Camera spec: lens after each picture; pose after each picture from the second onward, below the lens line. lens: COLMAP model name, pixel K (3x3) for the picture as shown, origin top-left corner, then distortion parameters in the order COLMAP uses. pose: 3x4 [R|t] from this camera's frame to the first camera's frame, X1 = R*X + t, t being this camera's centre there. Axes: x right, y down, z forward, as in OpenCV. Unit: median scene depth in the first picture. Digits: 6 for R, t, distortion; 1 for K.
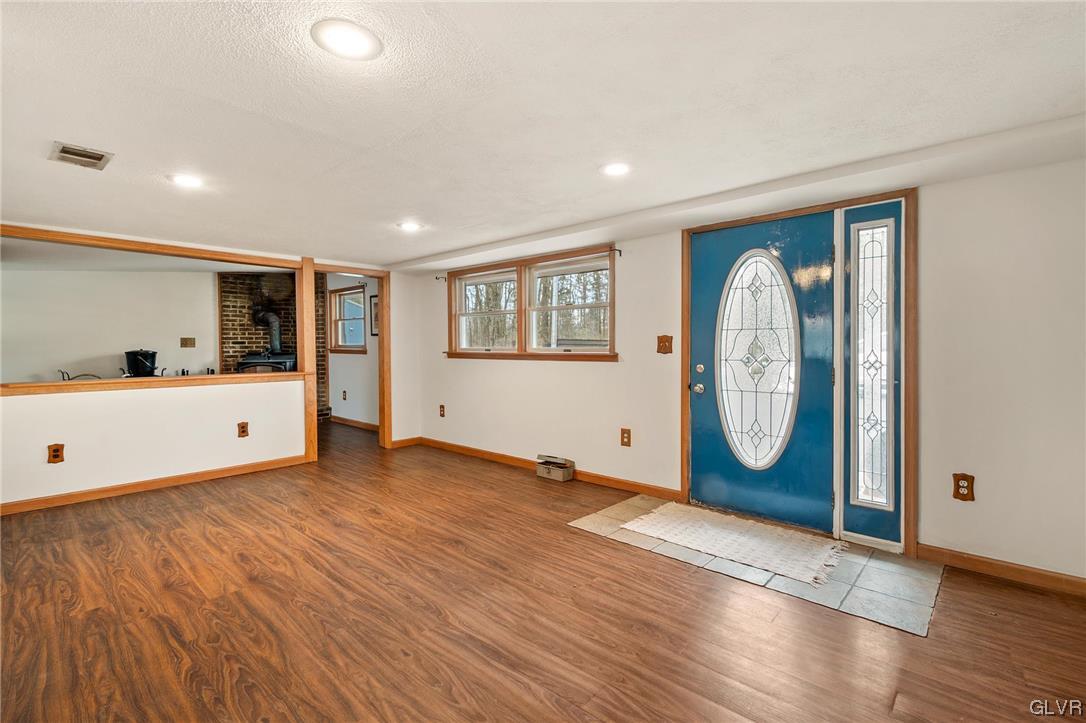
lens RADIAL K [[490.8, 0, 552.2], [0, 490.8, 344.0], [0, 0, 1]] dist [0.003814, -0.000219]
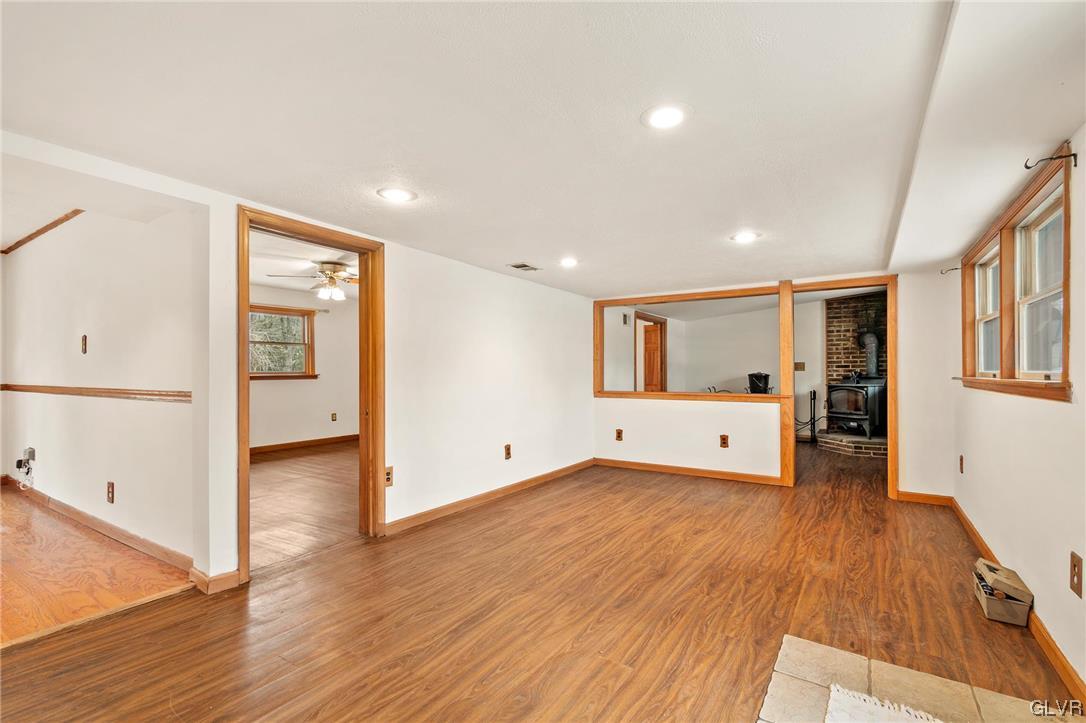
lens RADIAL K [[487.9, 0, 544.2], [0, 487.9, 367.1], [0, 0, 1]] dist [0.002447, -0.000001]
pose [[0.153403, -0.005971, -0.988146, 0.615951], [0.003598, 0.999978, -0.005484, 0.005568], [0.988157, -0.002714, 0.153421, 0.555078]]
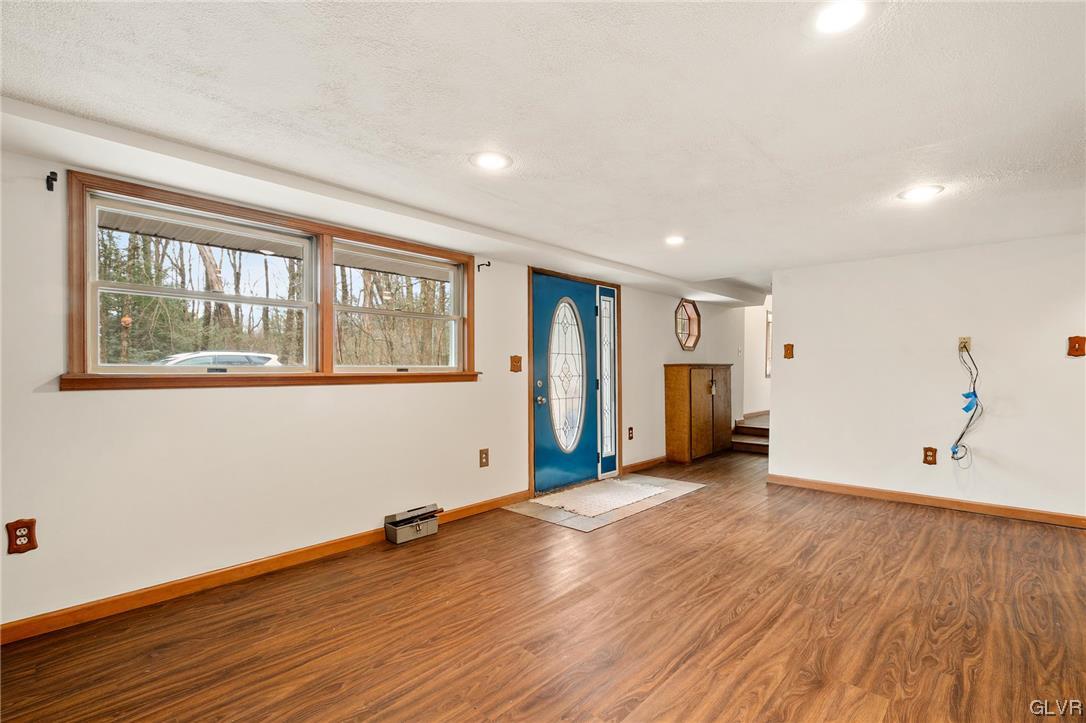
lens RADIAL K [[487.9, 0, 544.2], [0, 487.9, 367.1], [0, 0, 1]] dist [0.002447, -0.000001]
pose [[0.028816, 0.005597, 0.999569, -0.992382], [-0.005011, 0.999973, -0.005455, 0.016032], [-0.999572, -0.004852, 0.028843, 1.026804]]
